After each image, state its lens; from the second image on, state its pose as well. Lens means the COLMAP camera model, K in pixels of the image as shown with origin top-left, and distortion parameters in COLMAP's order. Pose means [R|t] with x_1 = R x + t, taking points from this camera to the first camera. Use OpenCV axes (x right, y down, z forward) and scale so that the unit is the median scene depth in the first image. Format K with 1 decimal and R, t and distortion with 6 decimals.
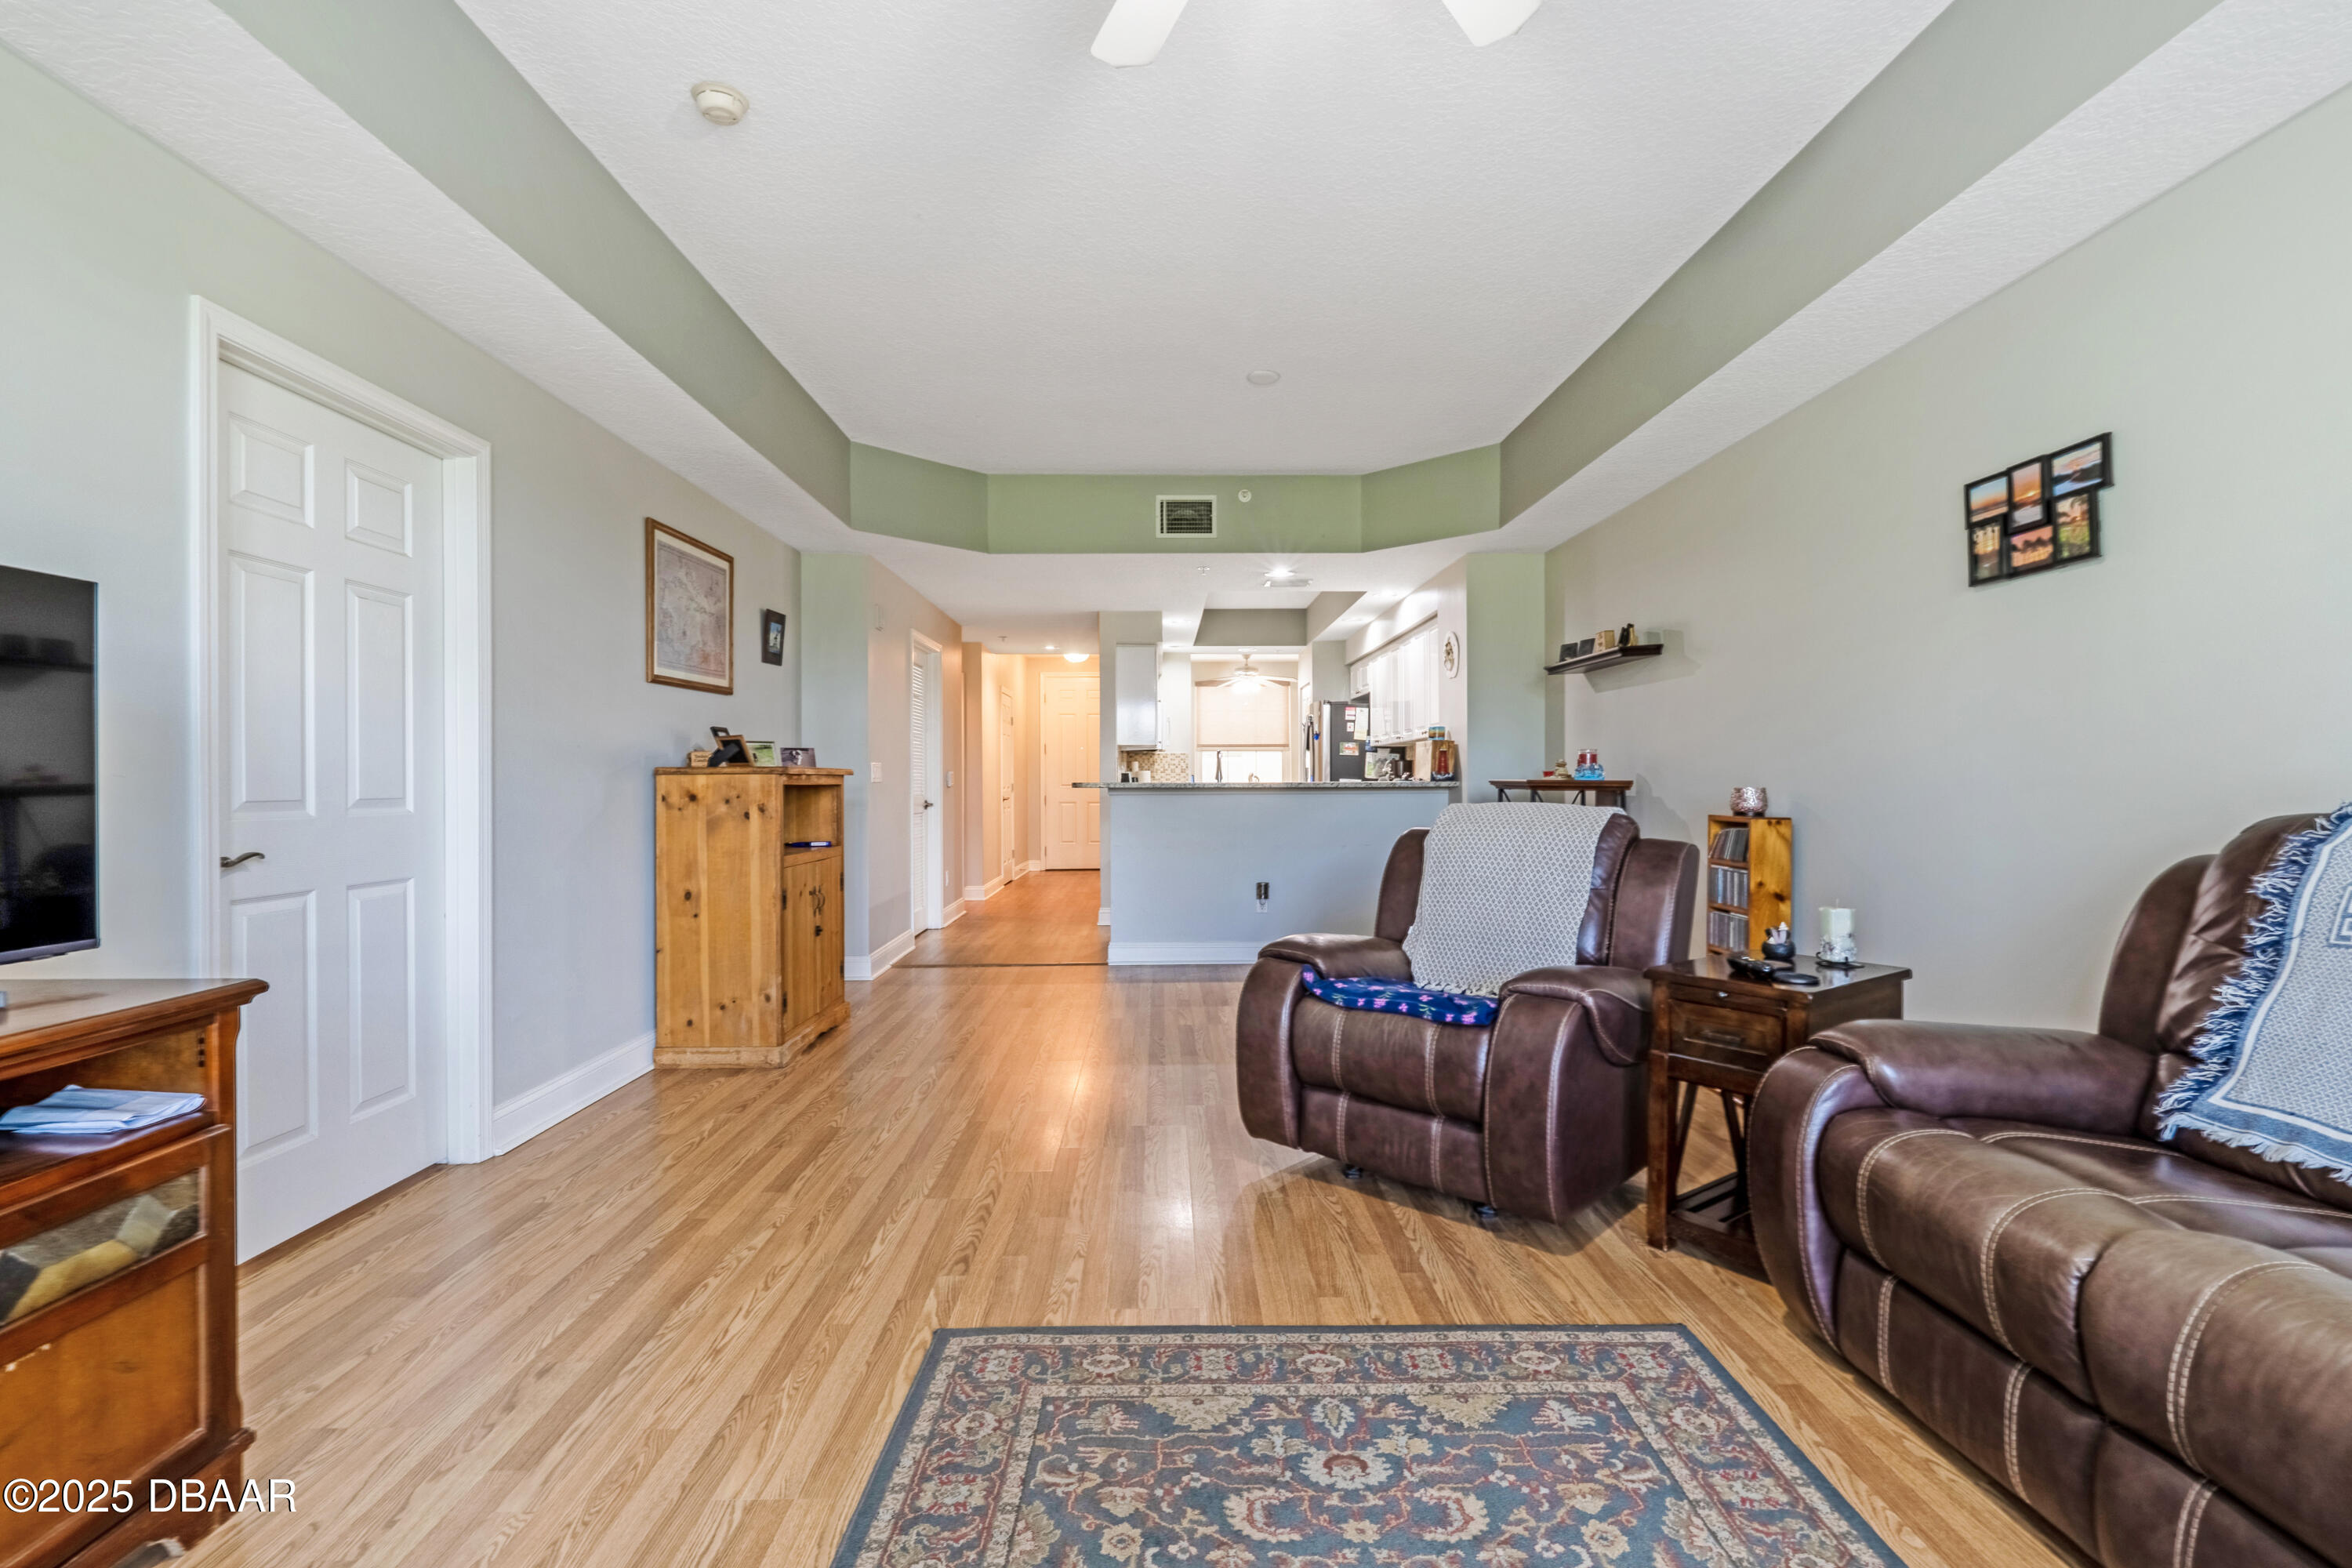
lens RADIAL K [[1083.5, 0, 1188.0], [0, 1083.5, 779.5], [0, 0, 1]] dist [-0.009829, 0.000226]
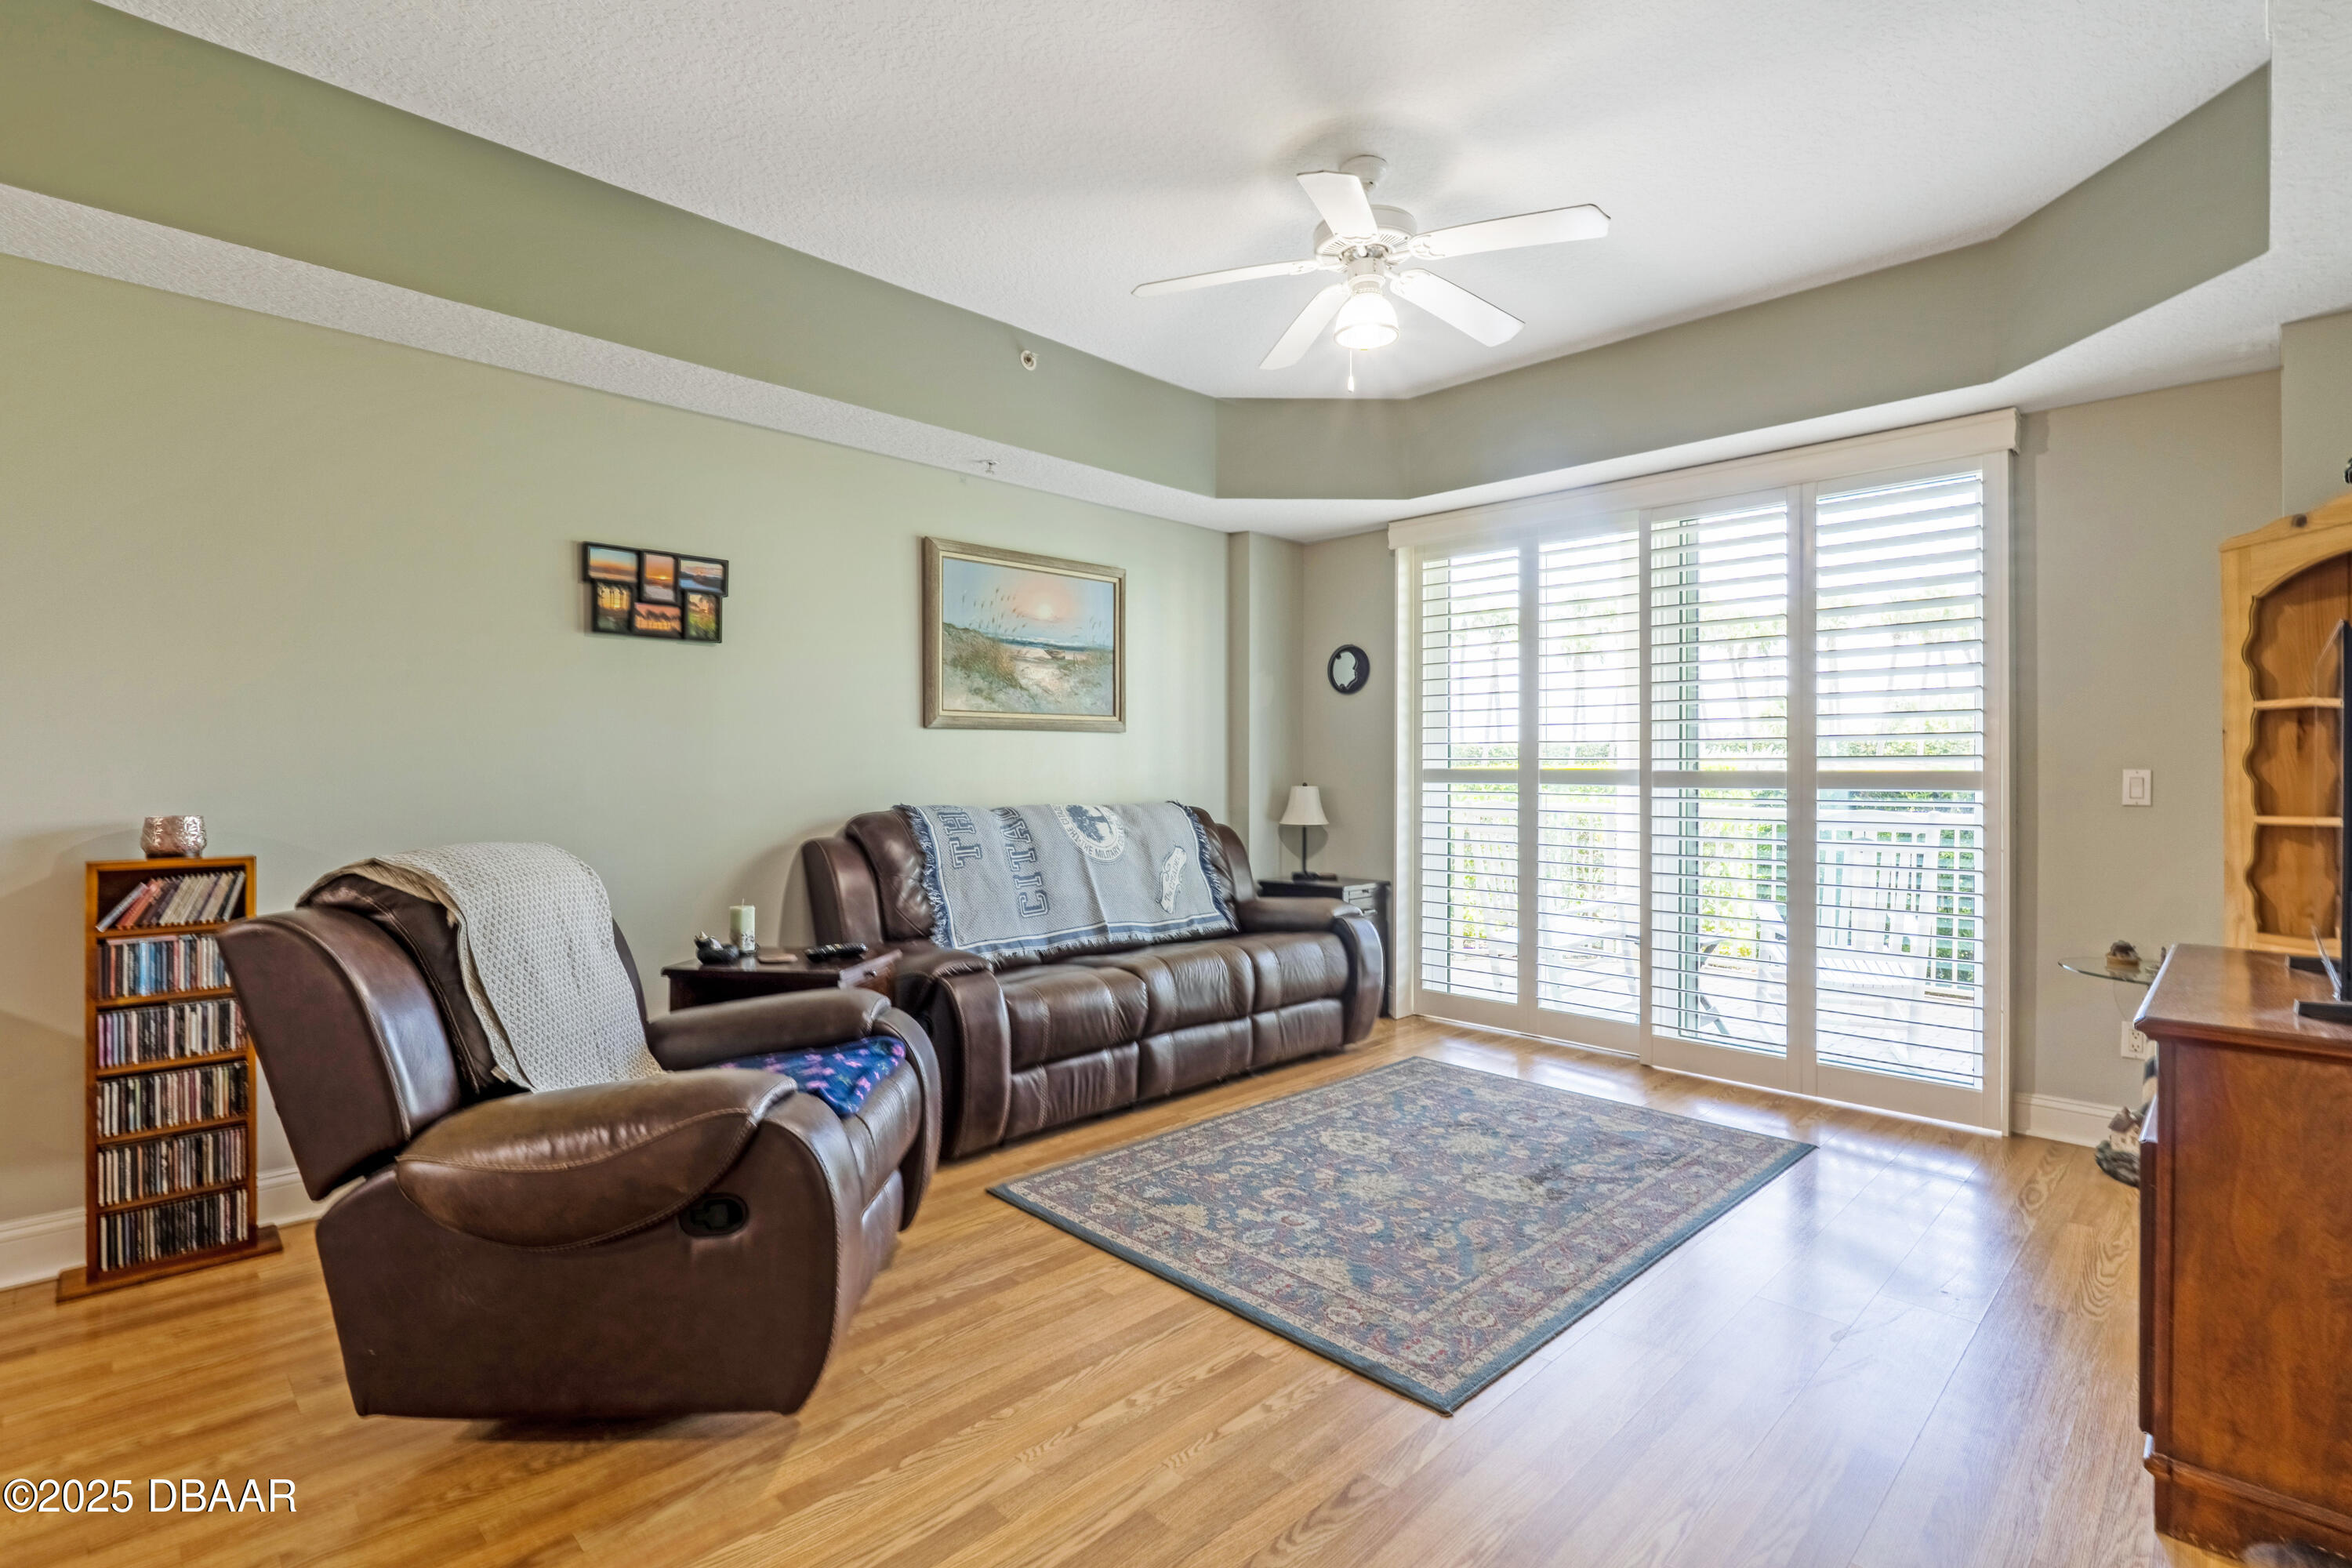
lens RADIAL K [[1083.5, 0, 1188.0], [0, 1083.5, 779.5], [0, 0, 1]] dist [-0.009829, 0.000226]
pose [[-0.688107, -0.000627, 0.725609, -0.757068], [0.002677, 0.999991, 0.003403, -0.031382], [-0.725604, 0.004284, -0.688099, 1.819053]]
